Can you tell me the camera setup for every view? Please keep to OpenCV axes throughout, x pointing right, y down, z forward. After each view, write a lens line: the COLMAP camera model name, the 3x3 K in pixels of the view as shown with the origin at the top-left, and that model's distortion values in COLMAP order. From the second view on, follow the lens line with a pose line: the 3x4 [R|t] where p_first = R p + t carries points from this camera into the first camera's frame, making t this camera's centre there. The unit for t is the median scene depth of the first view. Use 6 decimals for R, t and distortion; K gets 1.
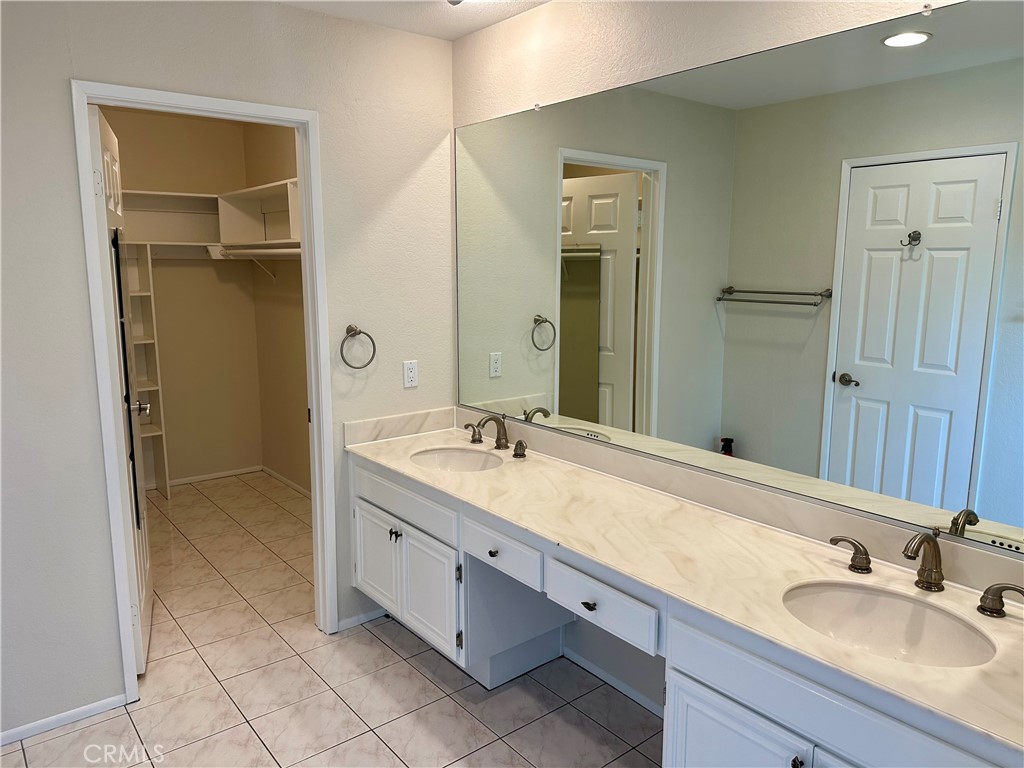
lens RADIAL K [[716.1, 0, 512.0], [0, 716.1, 384.0], [0, 0, 1]] dist [0.099657, -0.154505]
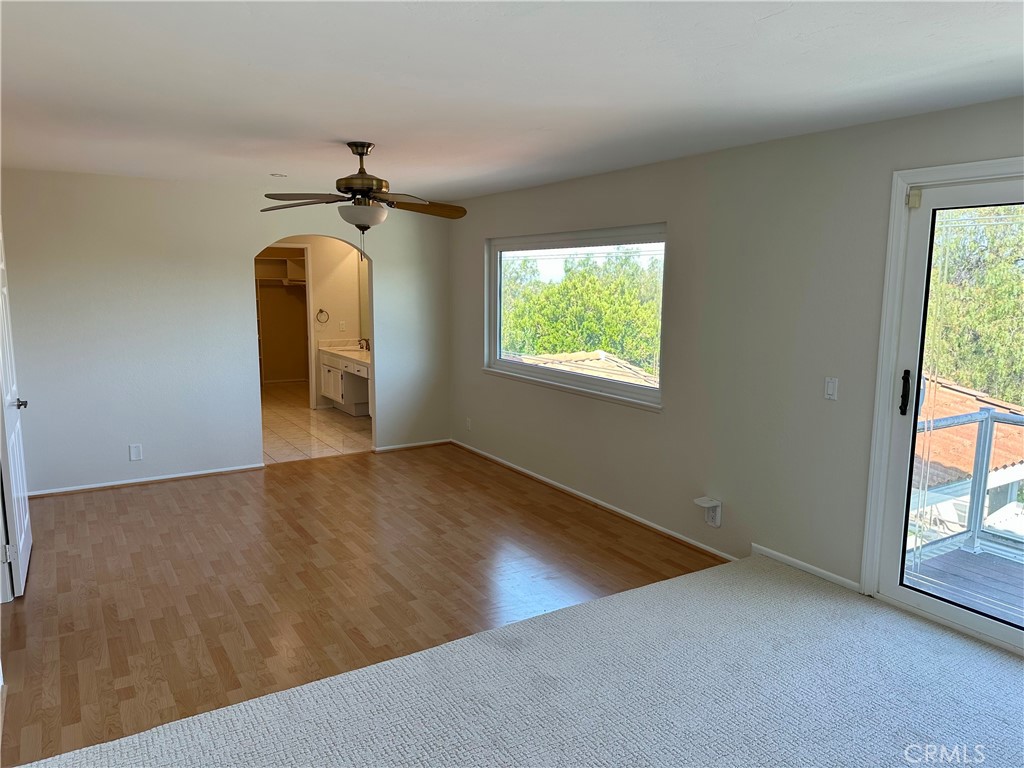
lens RADIAL K [[716.1, 0, 512.0], [0, 716.1, 384.0], [0, 0, 1]] dist [0.099657, -0.154505]
pose [[0.993670, 0.021363, -0.110292, 0.956590], [-0.023359, 0.999585, -0.016835, 0.278644], [0.109887, 0.019305, 0.993757, -2.024749]]
